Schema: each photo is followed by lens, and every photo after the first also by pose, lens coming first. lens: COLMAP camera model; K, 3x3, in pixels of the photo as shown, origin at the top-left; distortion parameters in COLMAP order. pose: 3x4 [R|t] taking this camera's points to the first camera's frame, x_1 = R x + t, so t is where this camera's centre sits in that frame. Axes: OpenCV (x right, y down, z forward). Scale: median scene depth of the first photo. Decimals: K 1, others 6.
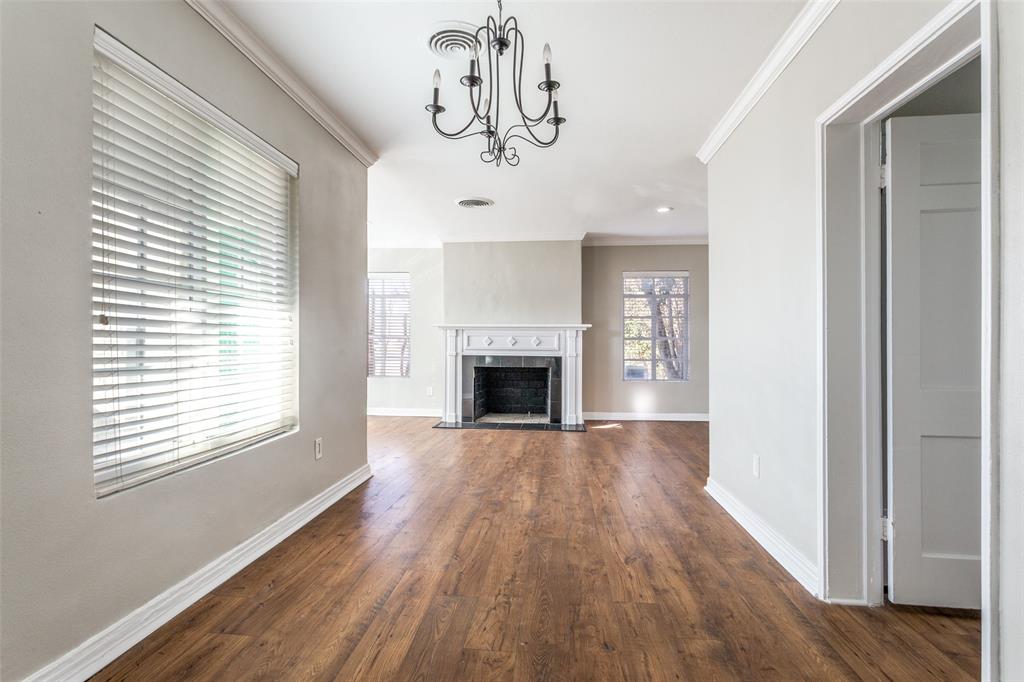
lens RADIAL K [[526.3, 0, 512.0], [0, 526.3, 341.0], [0, 0, 1]] dist [-0.003476, 0.000257]
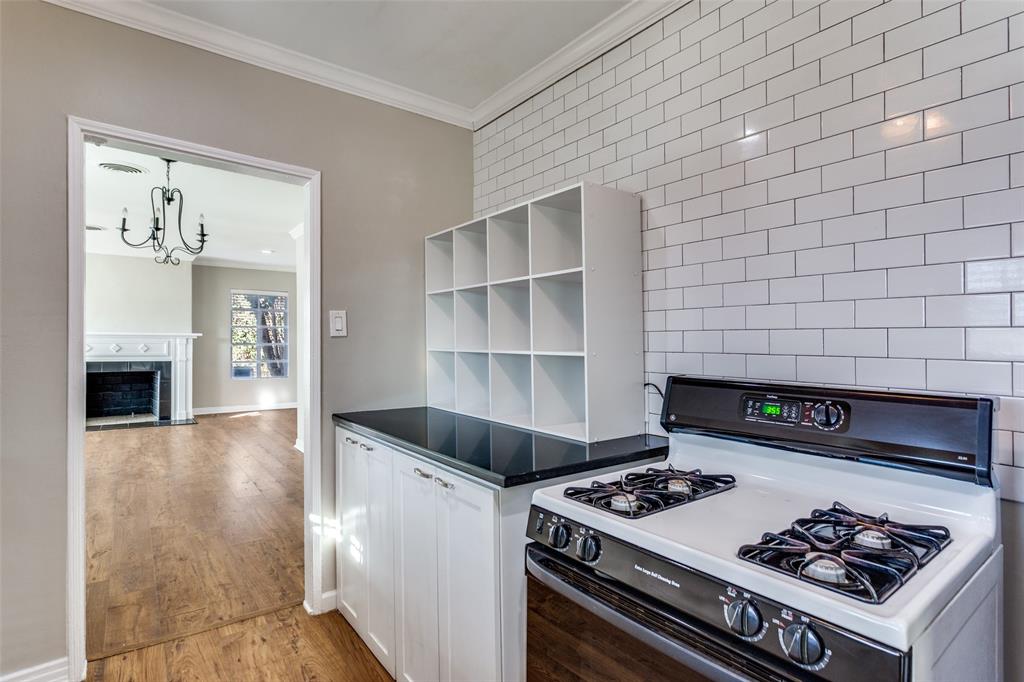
lens RADIAL K [[503.1, 0, 512.0], [0, 503.1, 341.0], [0, 0, 1]] dist [0.003955, 0.000489]
pose [[0.744780, -0.001683, 0.667308, -0.227133], [-0.004919, 0.999956, 0.008011, -0.071350], [-0.667292, -0.009249, 0.744739, -0.822972]]
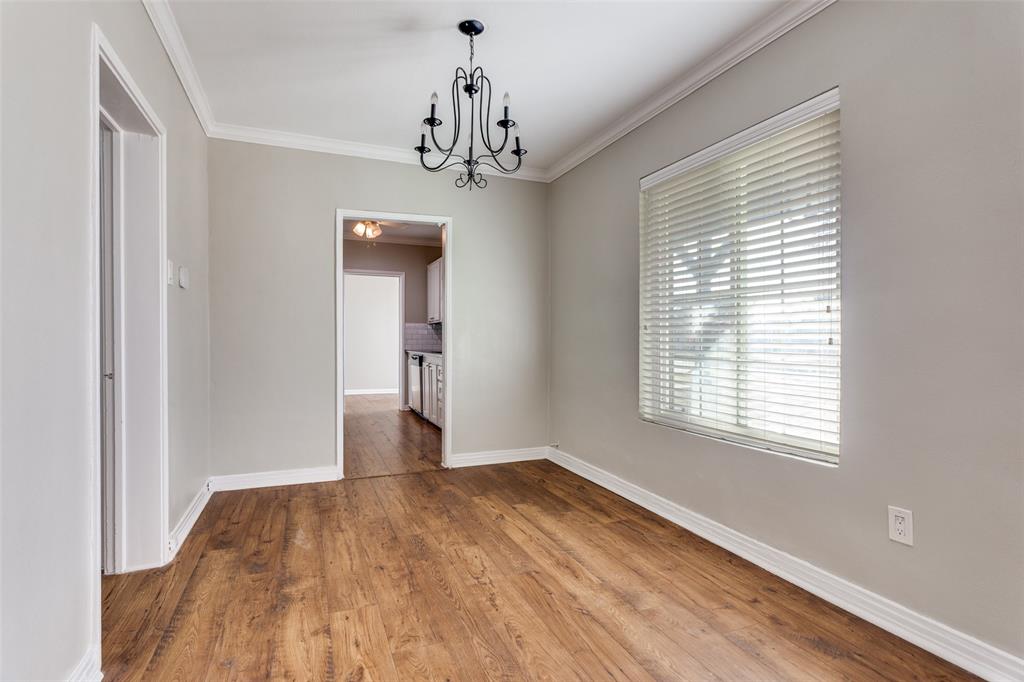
lens RADIAL K [[526.3, 0, 512.0], [0, 526.3, 341.0], [0, 0, 1]] dist [-0.003476, 0.000257]
pose [[-0.893776, -0.009065, -0.448422, 0.334606], [-0.010422, 0.999946, 0.000558, 0.007883], [0.448392, 0.005172, -0.893822, 1.608951]]
